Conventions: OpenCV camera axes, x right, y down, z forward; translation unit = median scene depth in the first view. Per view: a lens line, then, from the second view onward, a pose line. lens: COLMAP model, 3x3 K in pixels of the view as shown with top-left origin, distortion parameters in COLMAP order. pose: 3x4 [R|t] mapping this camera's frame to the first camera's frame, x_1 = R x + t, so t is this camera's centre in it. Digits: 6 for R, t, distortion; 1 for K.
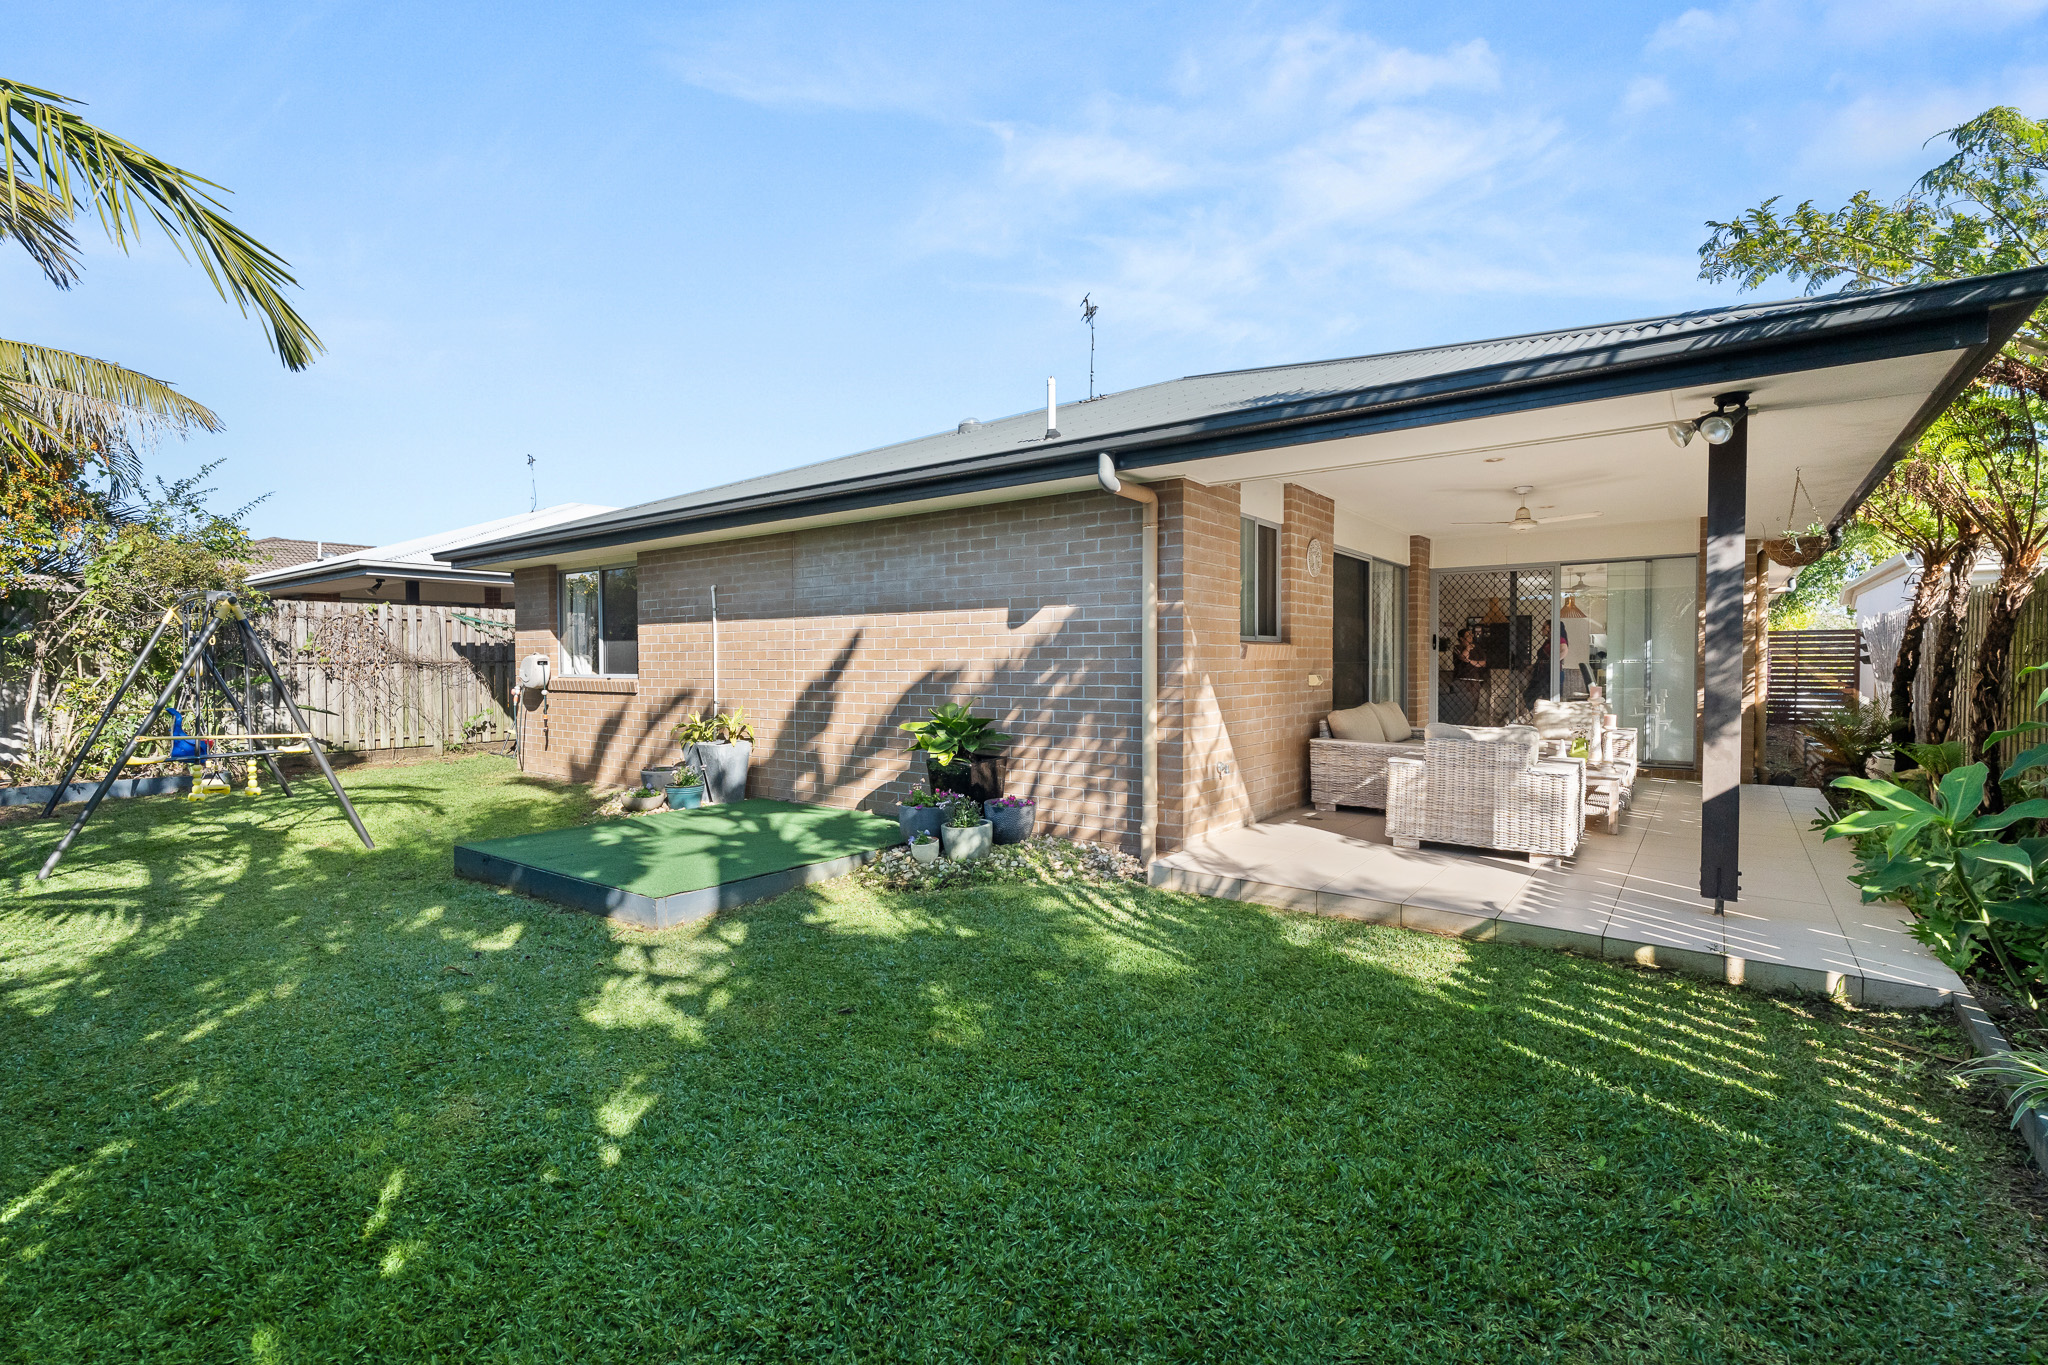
lens RADIAL K [[928.8, 0, 1024.5], [0, 928.8, 681.1], [0, 0, 1]] dist [-0.002043, 0.000127]
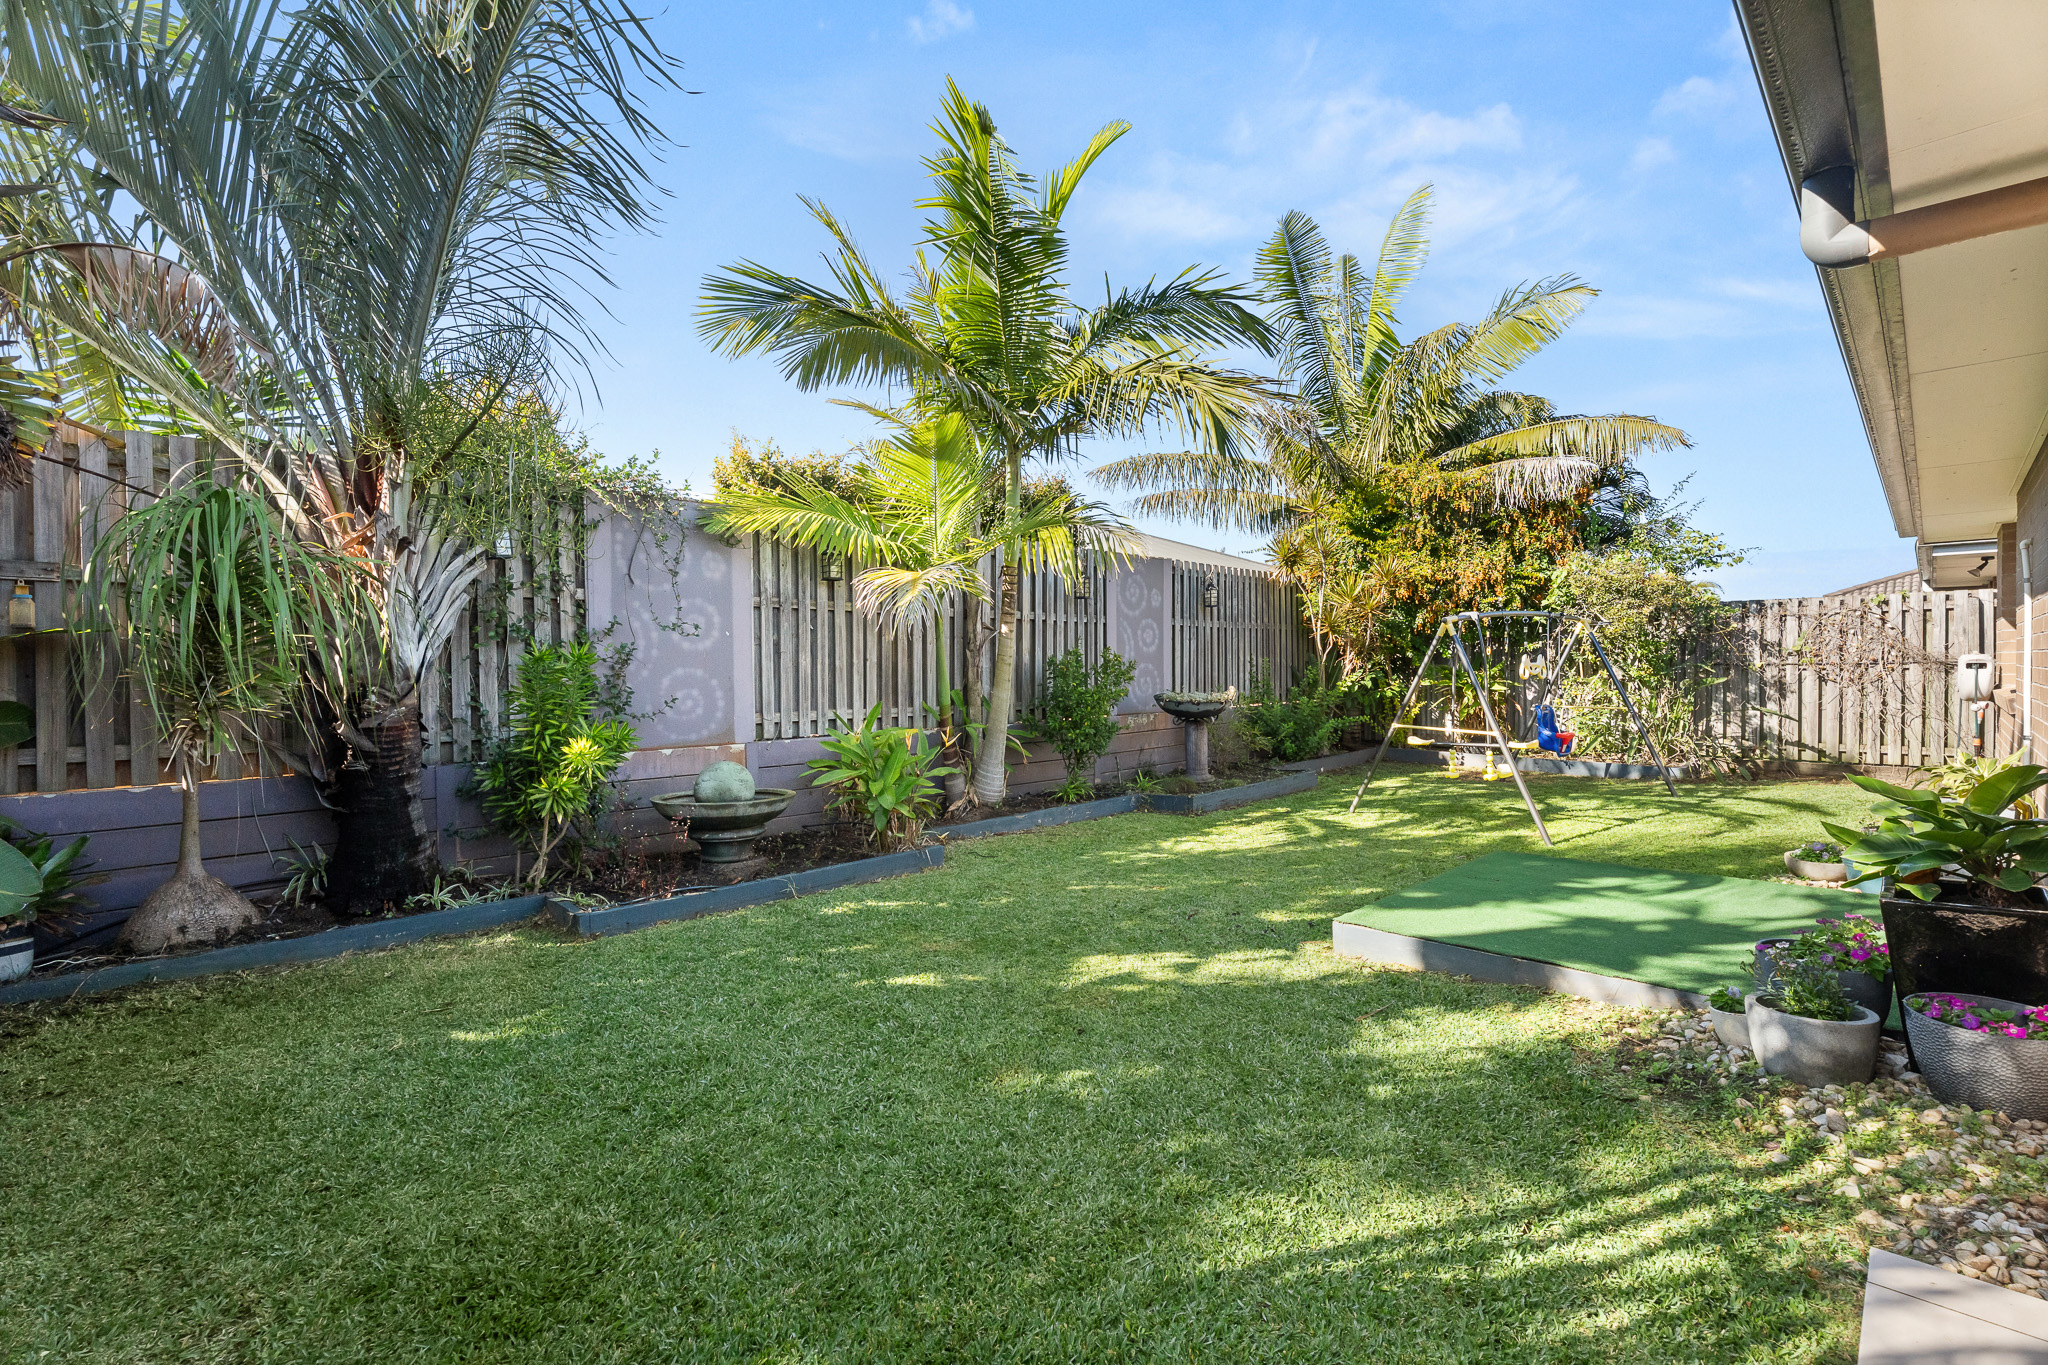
lens RADIAL K [[928.8, 0, 1014.5], [0, 928.8, 674.6], [0, 0, 1]] dist [-0.002043, 0.000127]
pose [[-0.152029, 0.014708, -0.988267, 0.594717], [-0.007457, 0.999844, 0.016027, -0.038608], [0.988348, 0.009806, -0.151896, 0.773178]]
